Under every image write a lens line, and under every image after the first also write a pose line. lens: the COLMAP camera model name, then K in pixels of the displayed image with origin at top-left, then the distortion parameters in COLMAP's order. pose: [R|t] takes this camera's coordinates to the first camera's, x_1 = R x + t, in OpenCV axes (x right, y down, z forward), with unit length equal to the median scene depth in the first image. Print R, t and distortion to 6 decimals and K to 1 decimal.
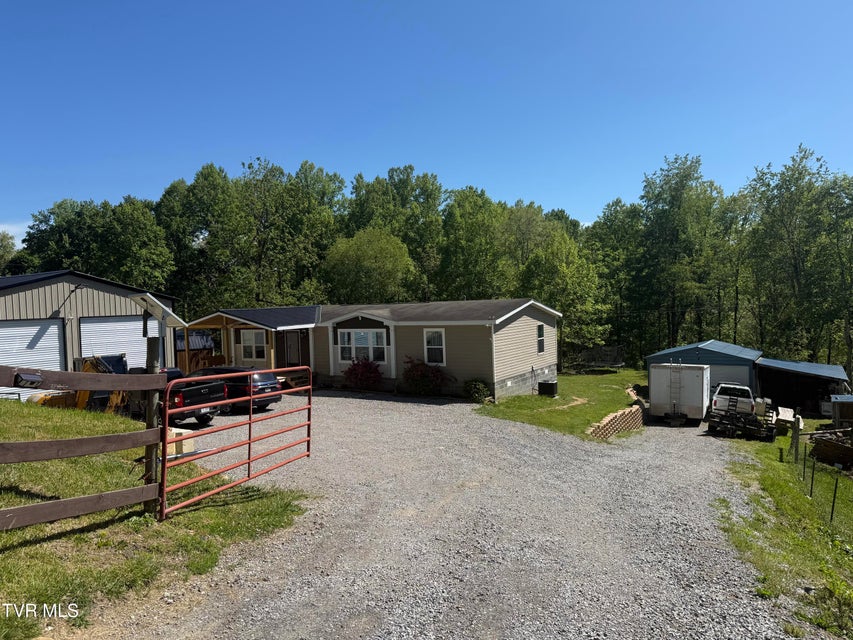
lens RADIAL K [[602.2, 0, 425.8], [0, 602.2, 321.4], [0, 0, 1]] dist [0.112639, -0.155291]
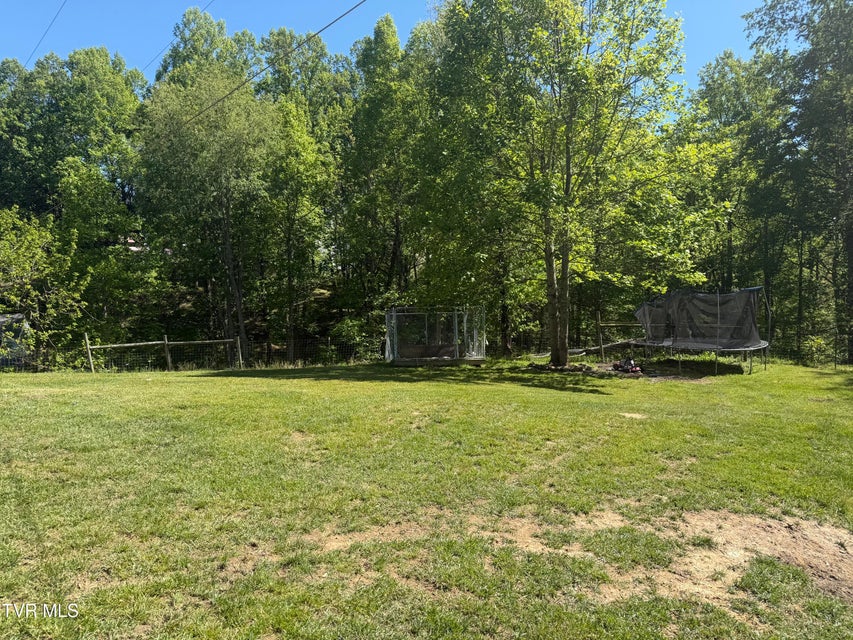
lens RADIAL K [[590.5, 0, 423.6], [0, 590.5, 319.0], [0, 0, 1]] dist [0.076631, -0.080466]
pose [[0.989730, 0.010206, -0.142586, 0.349437], [-0.006354, 0.999603, 0.027446, 0.089297], [0.142810, -0.026259, 0.989402, 1.209732]]
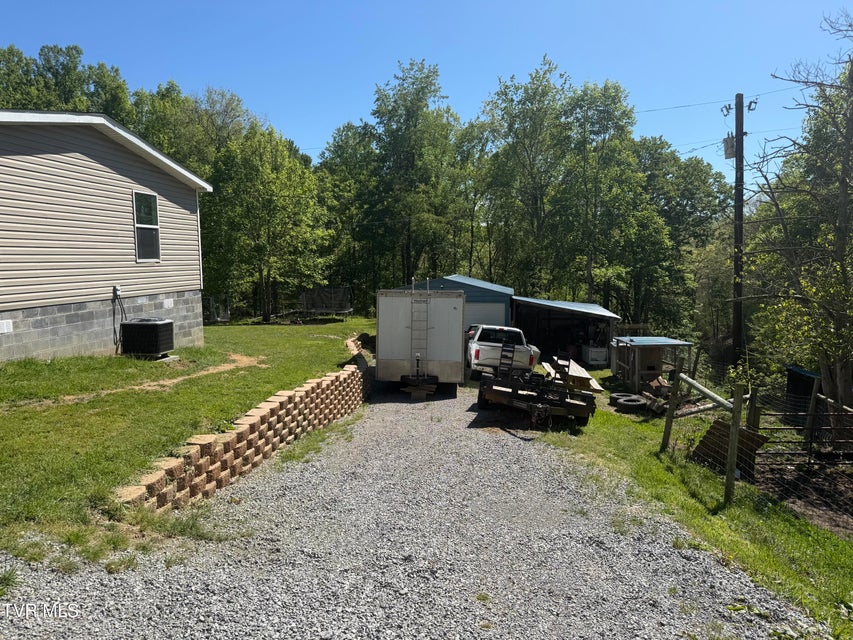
lens RADIAL K [[590.5, 0, 423.6], [0, 590.5, 319.0], [0, 0, 1]] dist [0.076631, -0.080466]
pose [[0.914379, -0.014950, 0.404584, 0.187349], [-0.010429, 0.998117, 0.060454, 0.063721], [-0.404725, -0.059497, 0.912501, 0.490489]]
